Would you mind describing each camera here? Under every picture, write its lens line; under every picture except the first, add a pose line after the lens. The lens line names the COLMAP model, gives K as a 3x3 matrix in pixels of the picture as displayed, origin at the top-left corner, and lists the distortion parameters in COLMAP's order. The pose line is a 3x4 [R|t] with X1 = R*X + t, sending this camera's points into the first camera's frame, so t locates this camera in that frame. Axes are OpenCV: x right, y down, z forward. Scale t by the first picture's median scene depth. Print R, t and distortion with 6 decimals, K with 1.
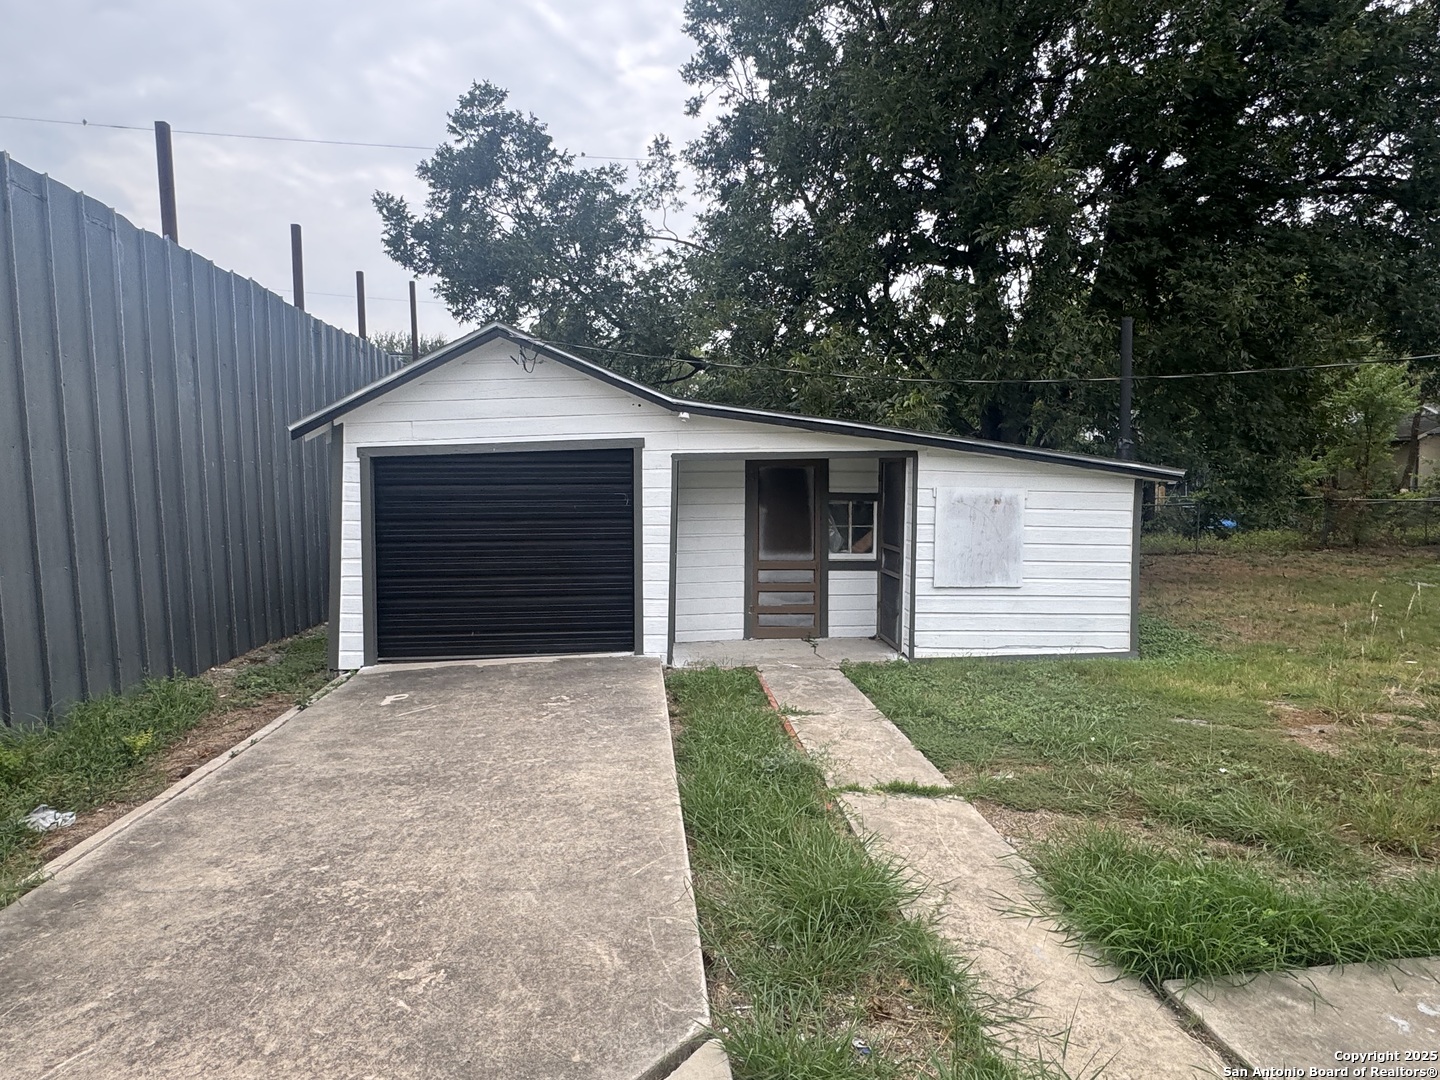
lens RADIAL K [[854.4, 0, 713.9], [0, 854.4, 540.0], [0, 0, 1]] dist [-0.002180, 0.001949]
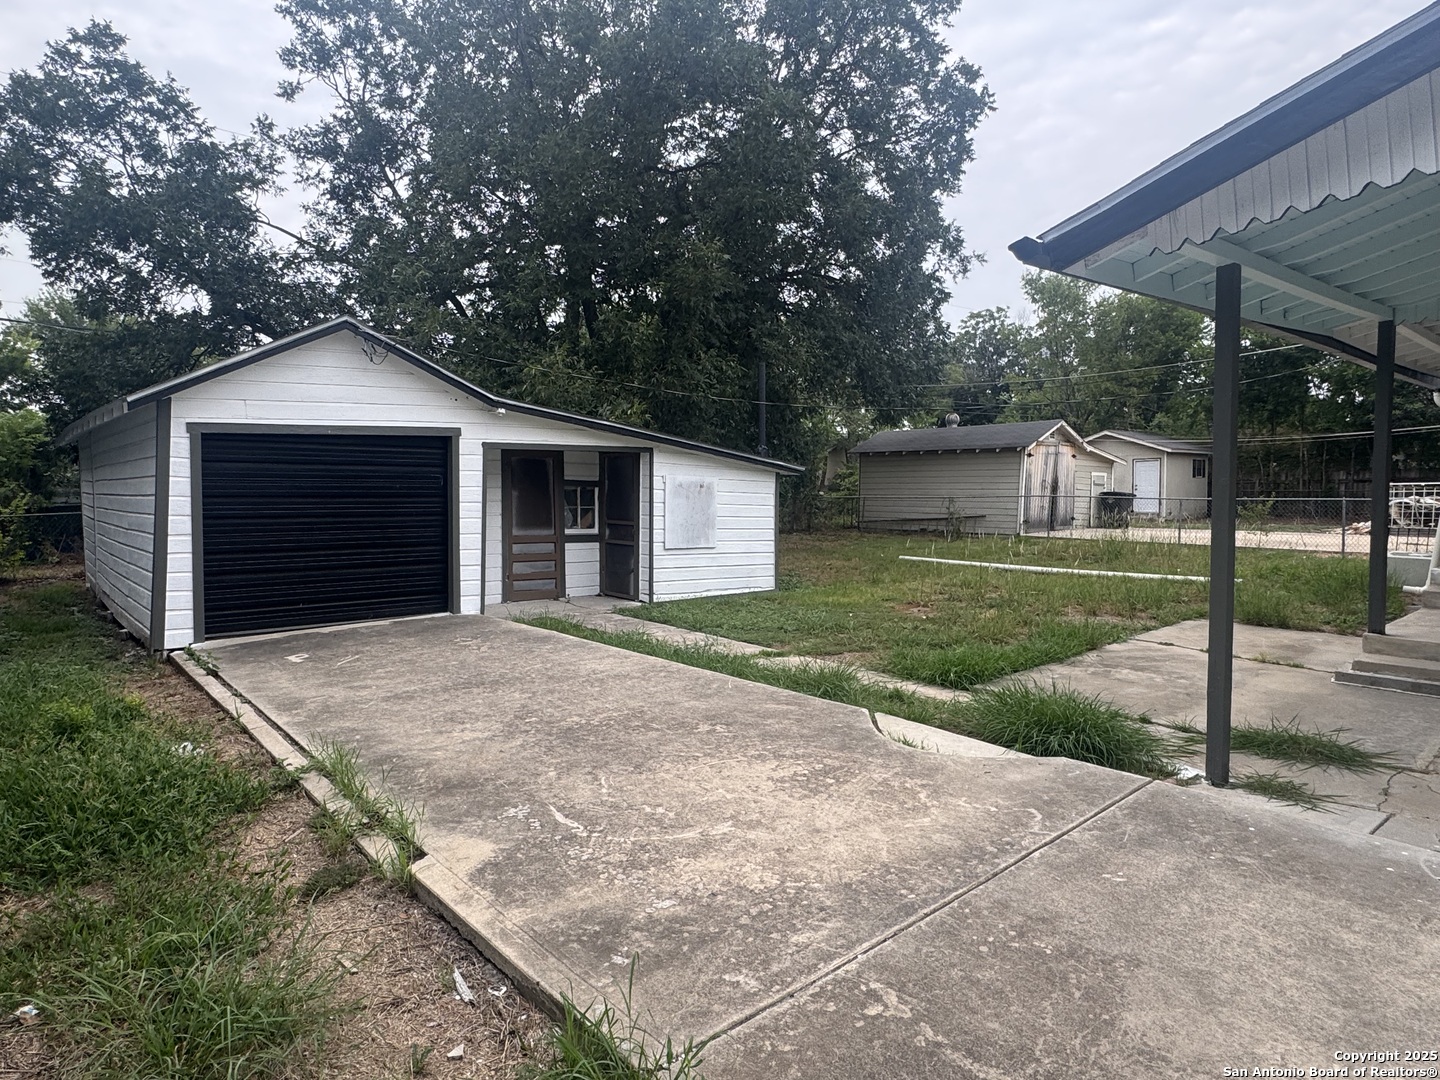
lens RADIAL K [[854.4, 0, 713.9], [0, 854.4, 540.0], [0, 0, 1]] dist [-0.002180, 0.001949]
pose [[0.814003, -0.024060, 0.580362, -0.464918], [0.029730, 0.999558, -0.000259, 0.043564], [-0.580099, 0.017465, 0.814359, -0.150124]]
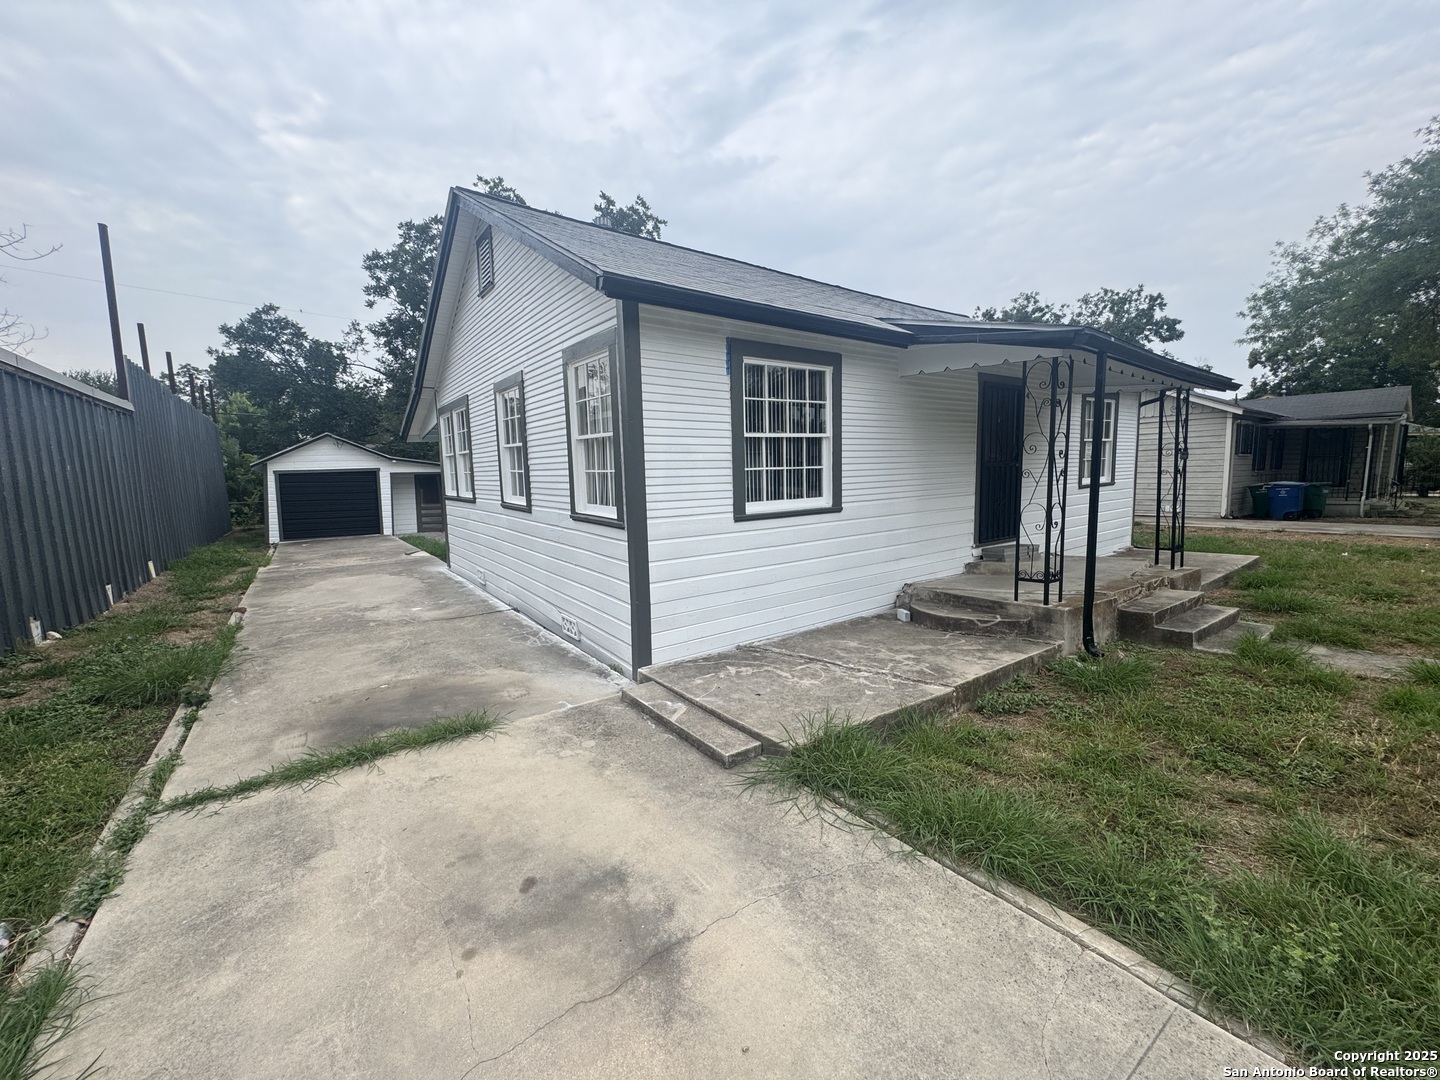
lens RADIAL K [[582.6, 0, 719.6], [0, 582.6, 540.9], [0, 0, 1]] dist [0.000289, -0.000038]
pose [[0.859111, -0.059162, 0.508359, -0.109310], [0.042625, 0.998116, 0.044123, 0.112878], [-0.510011, -0.016237, 0.860014, -1.542551]]
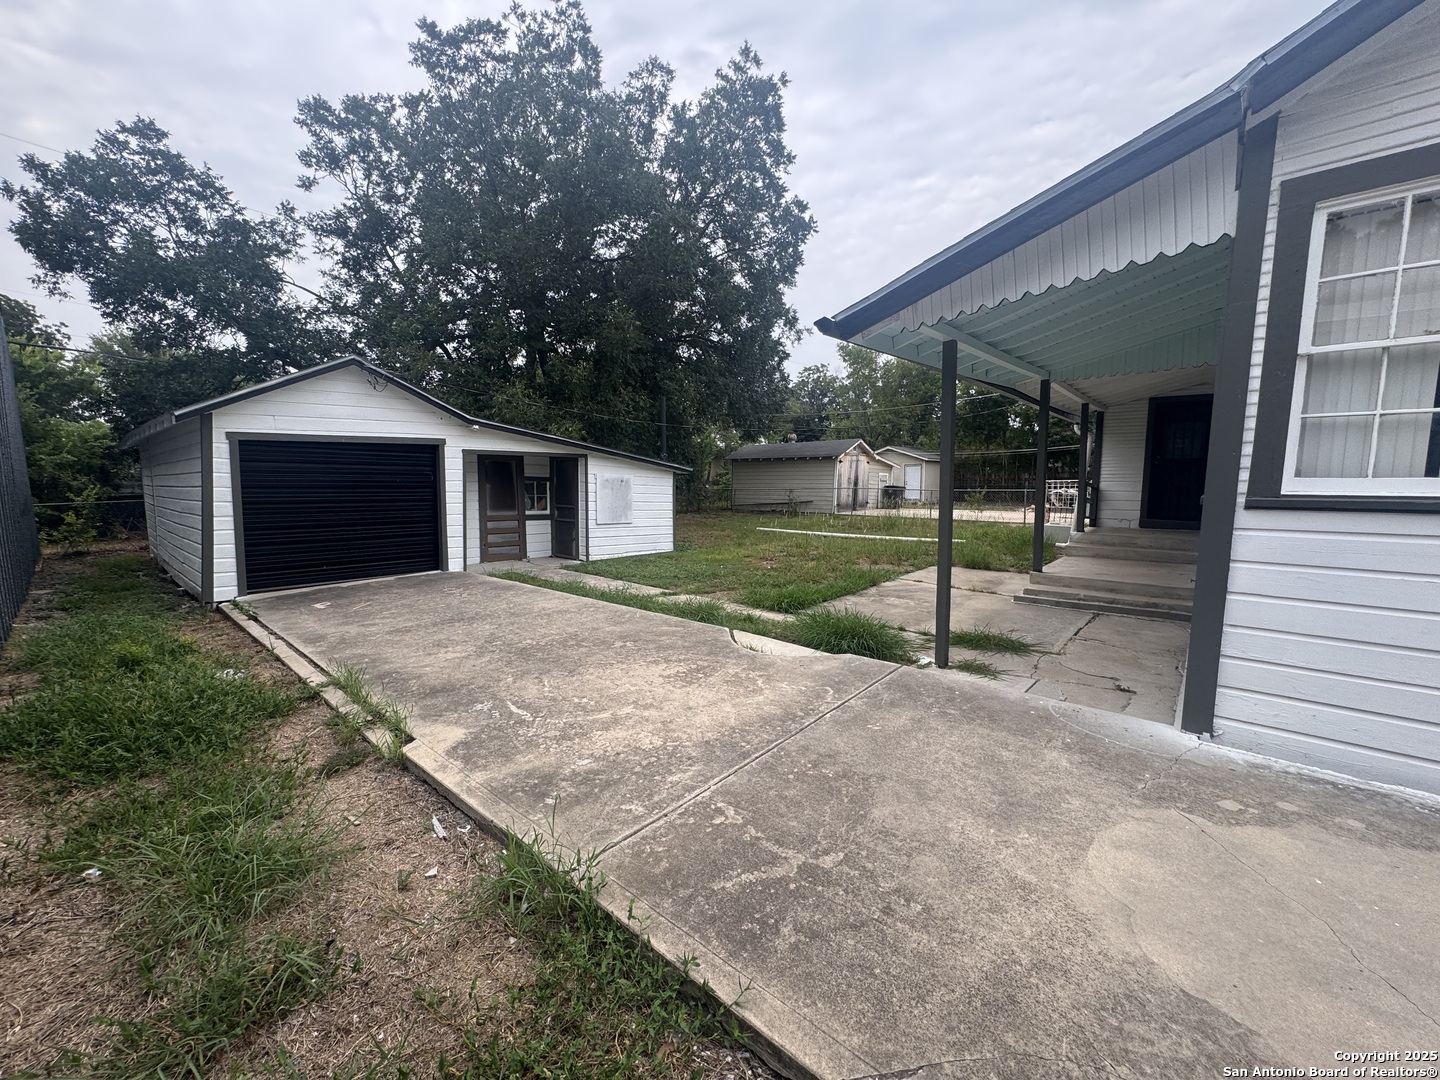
lens RADIAL K [[575.5, 0, 719.3], [0, 575.5, 538.5], [0, 0, 1]] dist [-0.000551, -0.000238]
pose [[0.722826, -0.053713, 0.688939, -0.455689], [0.036191, 0.998549, 0.039881, 0.045485], [-0.690082, -0.003894, 0.723721, -0.159978]]
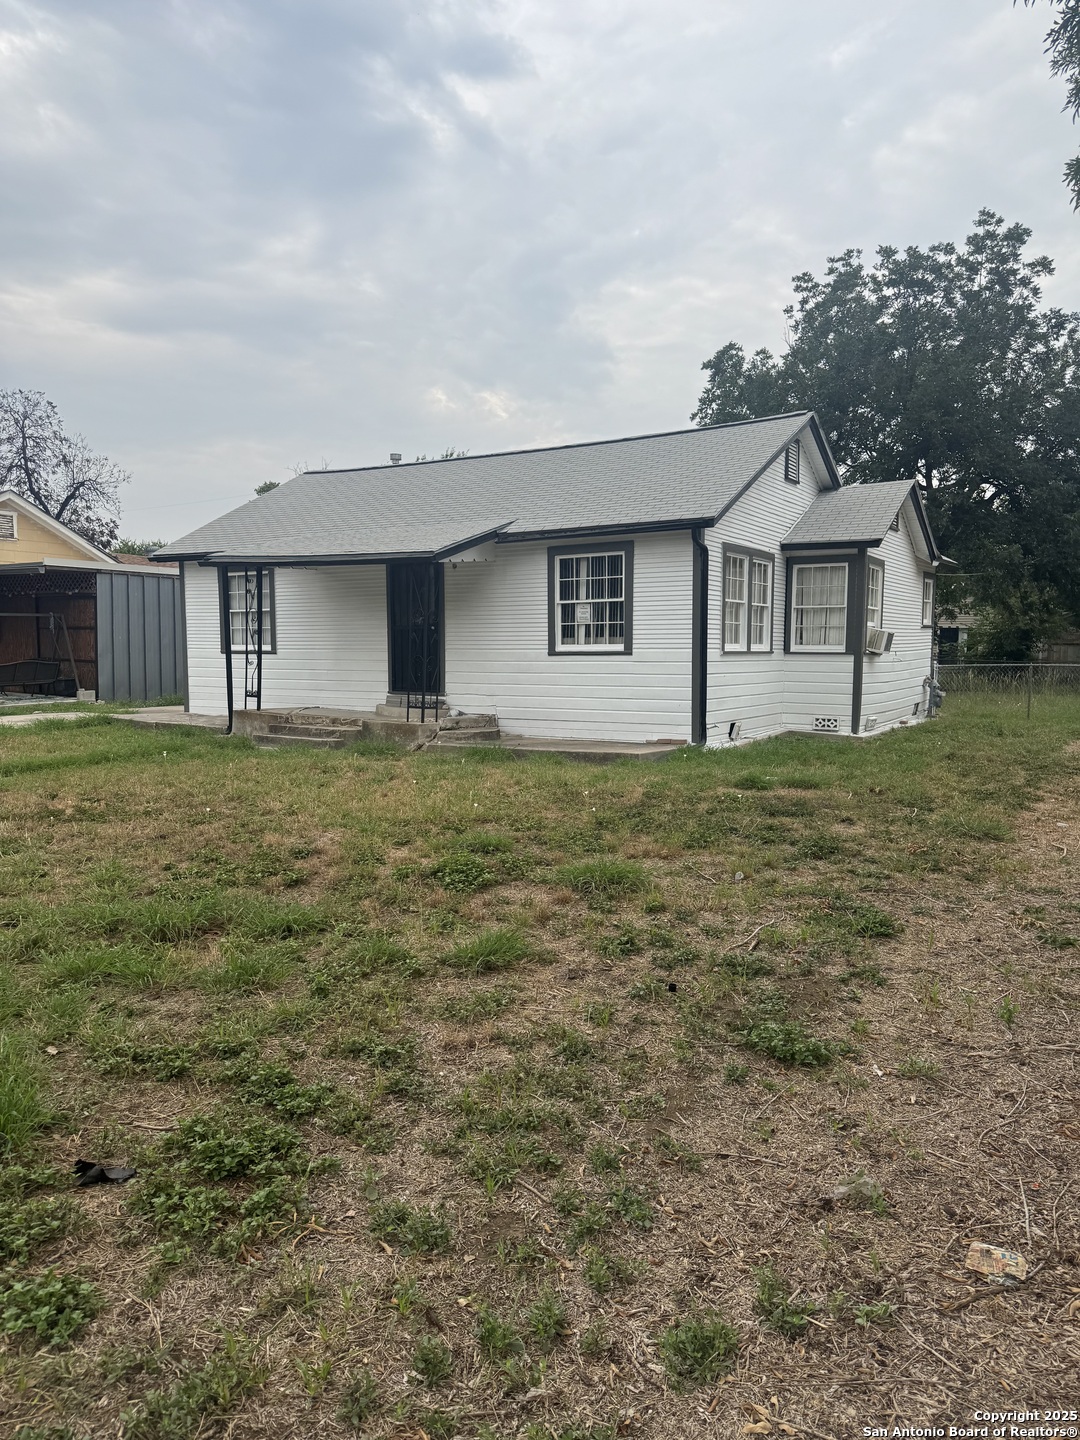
lens RADIAL K [[1016.8, 0, 535.1], [0, 1016.8, 716.6], [0, 0, 1]] dist [0.040179, -0.043983]
pose [[0.794401, 0.068642, -0.603503, 2.246720], [-0.060797, 0.997590, 0.033438, 0.143109], [0.604344, 0.010128, 0.796659, -2.425511]]
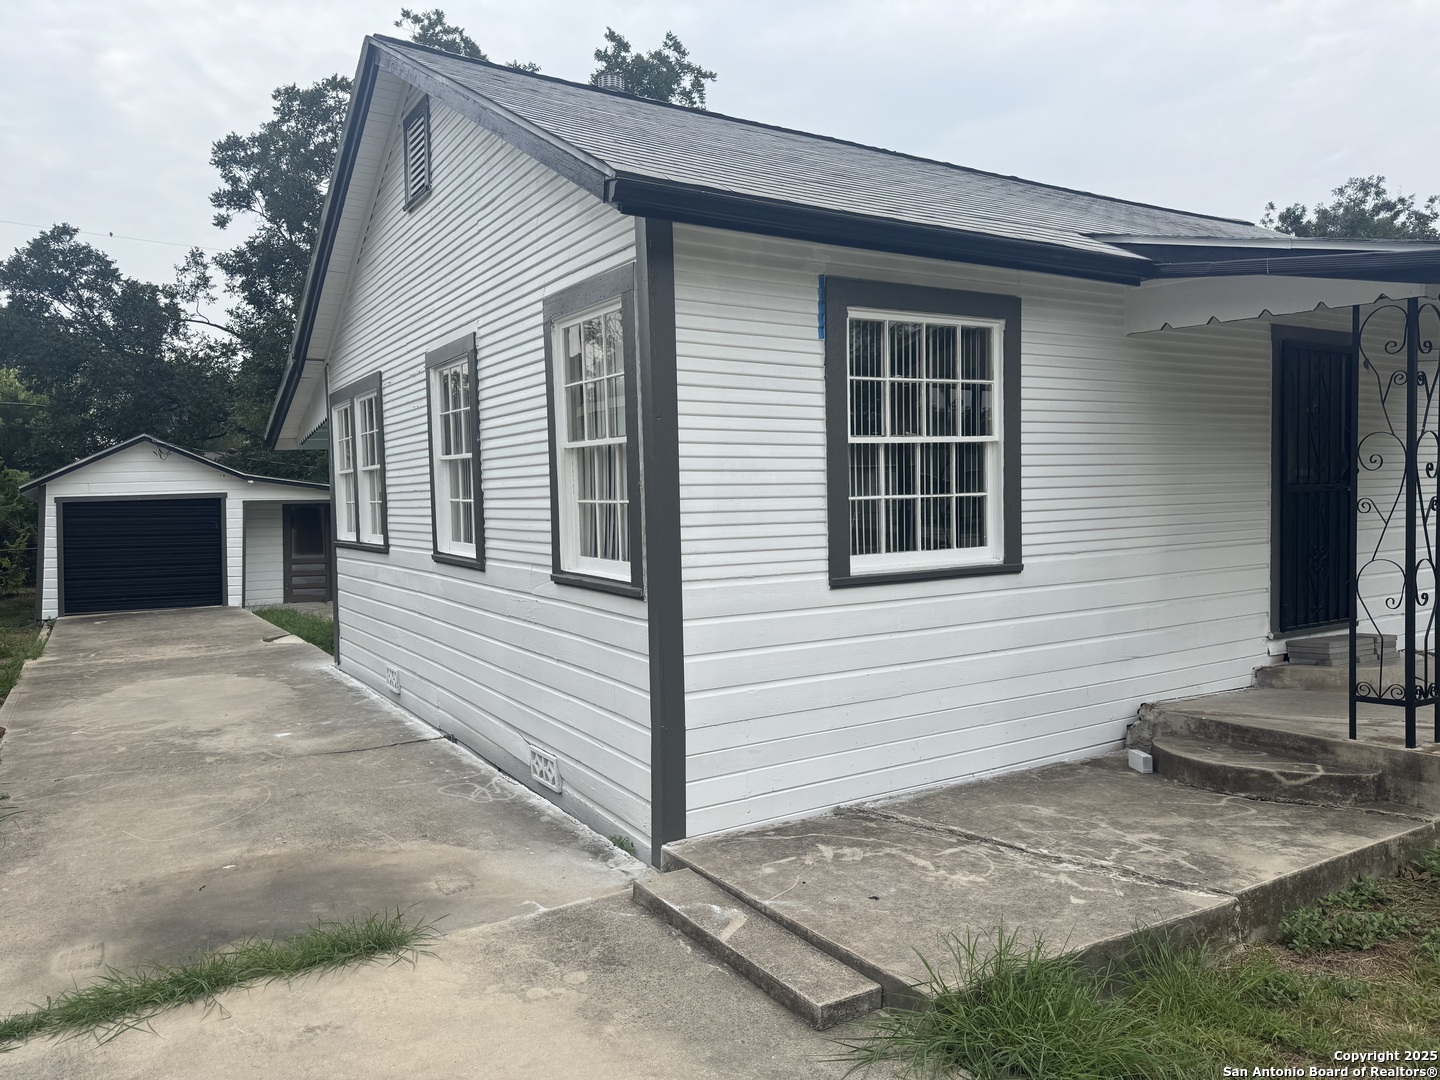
lens RADIAL K [[1025.7, 0, 724.9], [0, 1025.7, 545.0], [0, 0, 1]] dist [0.087044, -0.115266]
pose [[0.895071, -0.018093, 0.445557, -0.118683], [0.036288, 0.998818, -0.032338, 0.111652], [-0.444445, 0.045113, 0.894669, -1.554400]]
